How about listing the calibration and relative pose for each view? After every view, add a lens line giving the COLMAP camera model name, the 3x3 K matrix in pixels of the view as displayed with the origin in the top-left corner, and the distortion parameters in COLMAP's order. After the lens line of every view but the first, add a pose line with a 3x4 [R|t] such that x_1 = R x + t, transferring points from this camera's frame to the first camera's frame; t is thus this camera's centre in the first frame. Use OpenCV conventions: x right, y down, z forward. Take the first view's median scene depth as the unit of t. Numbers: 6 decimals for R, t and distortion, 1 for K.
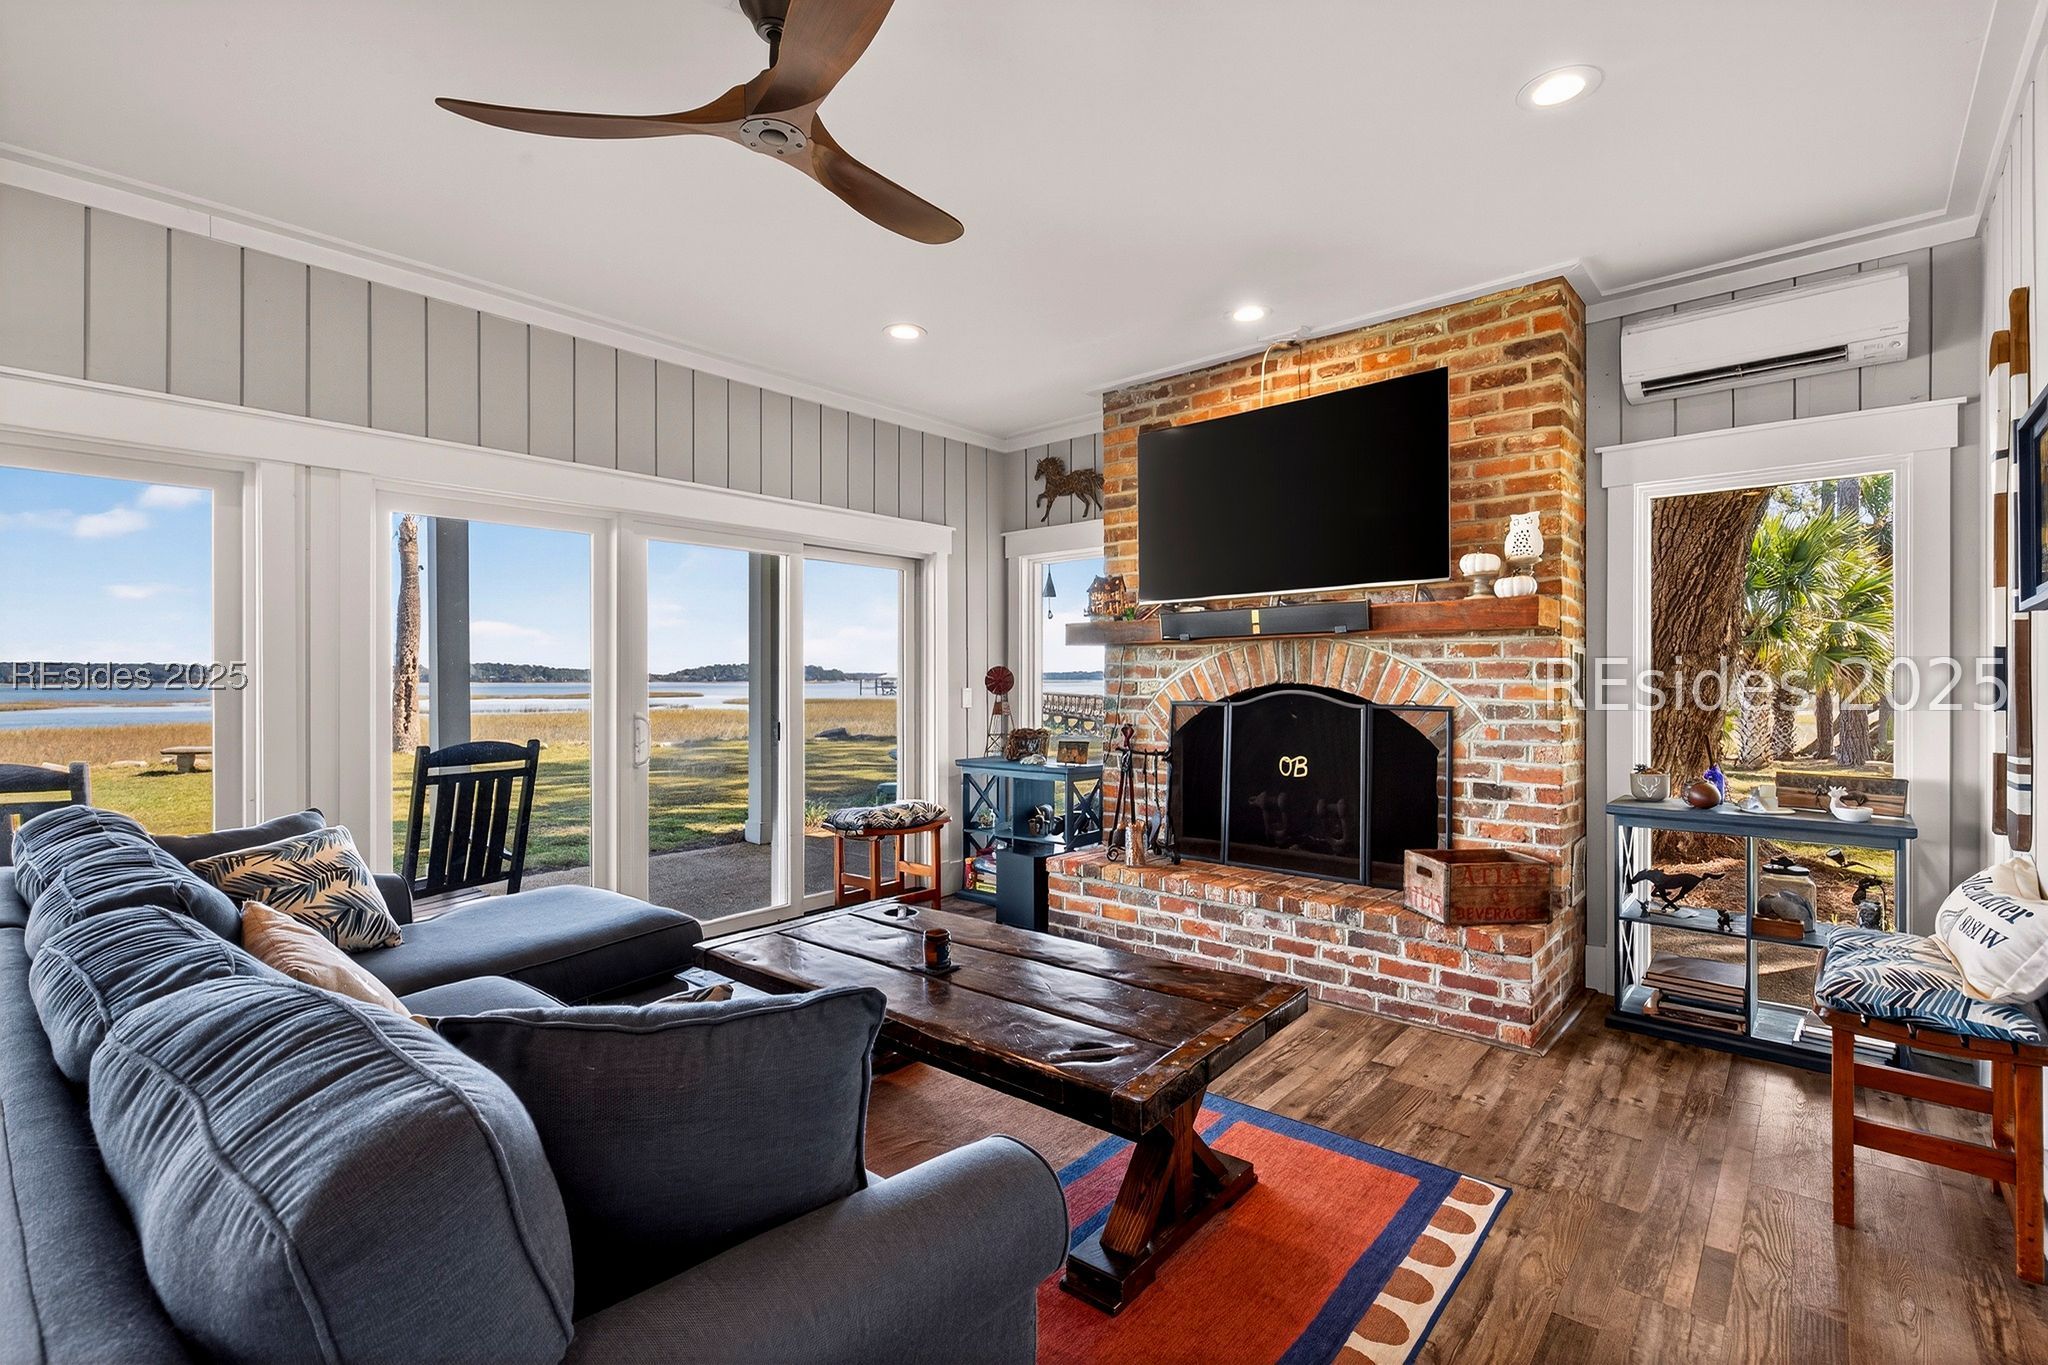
lens RADIAL K [[907.2, 0, 1020.6], [0, 907.2, 675.7], [0, 0, 1]] dist [-0.002485, 0.001514]
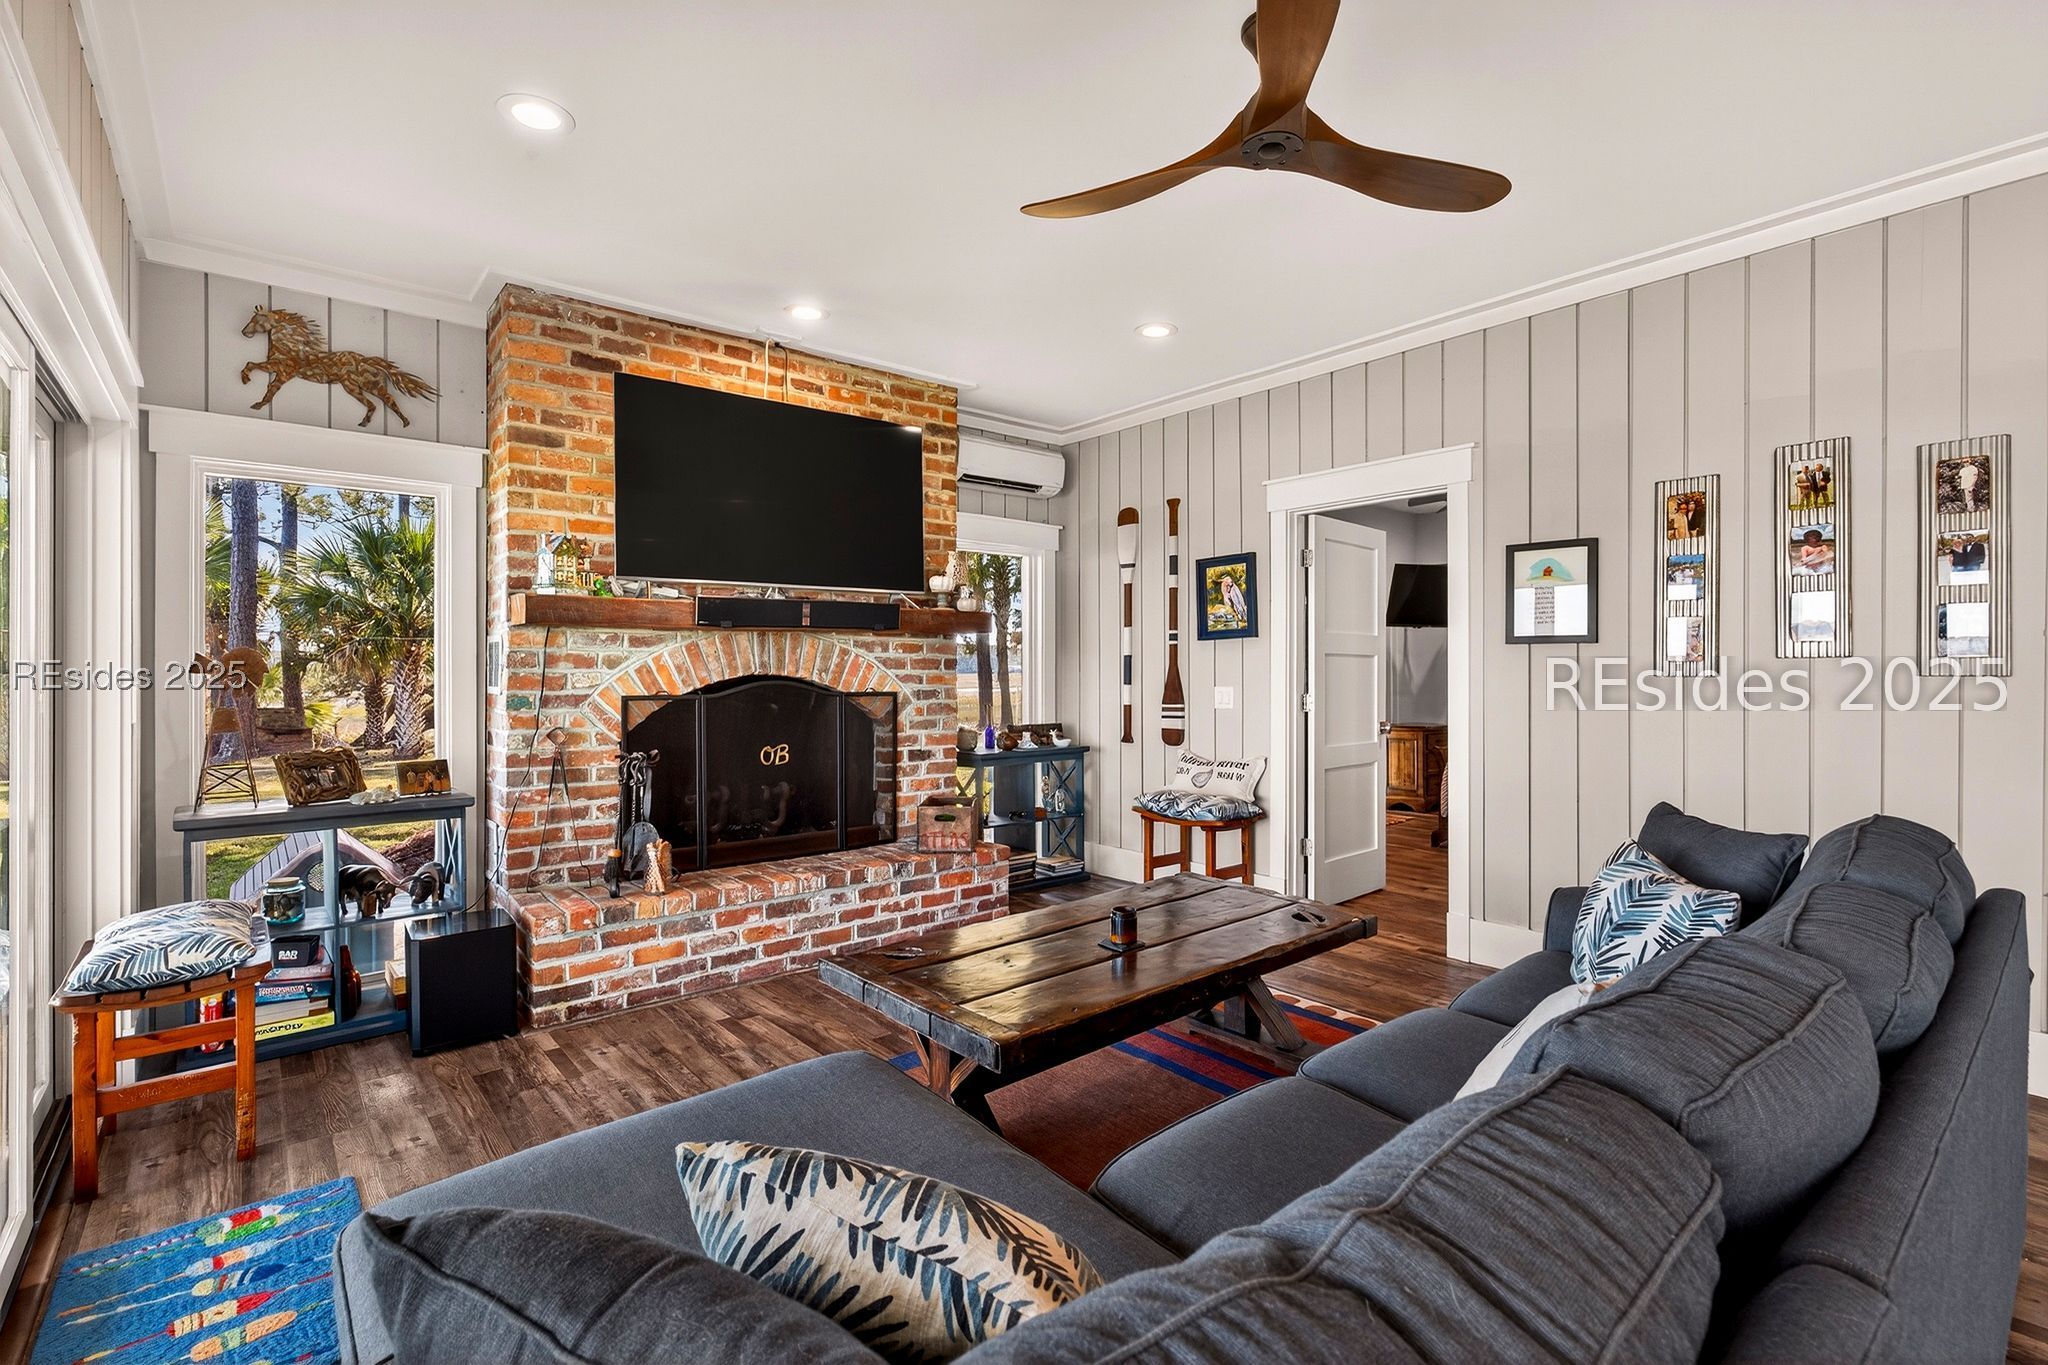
lens RADIAL K [[907.2, 0, 1023.5], [0, 907.2, 668.1], [0, 0, 1]] dist [-0.002485, 0.001514]
pose [[0.172215, 0.006346, 0.985039, -0.717049], [-0.000725, 0.999980, -0.006316, 0.008435], [-0.985059, 0.000374, 0.172216, 0.587825]]
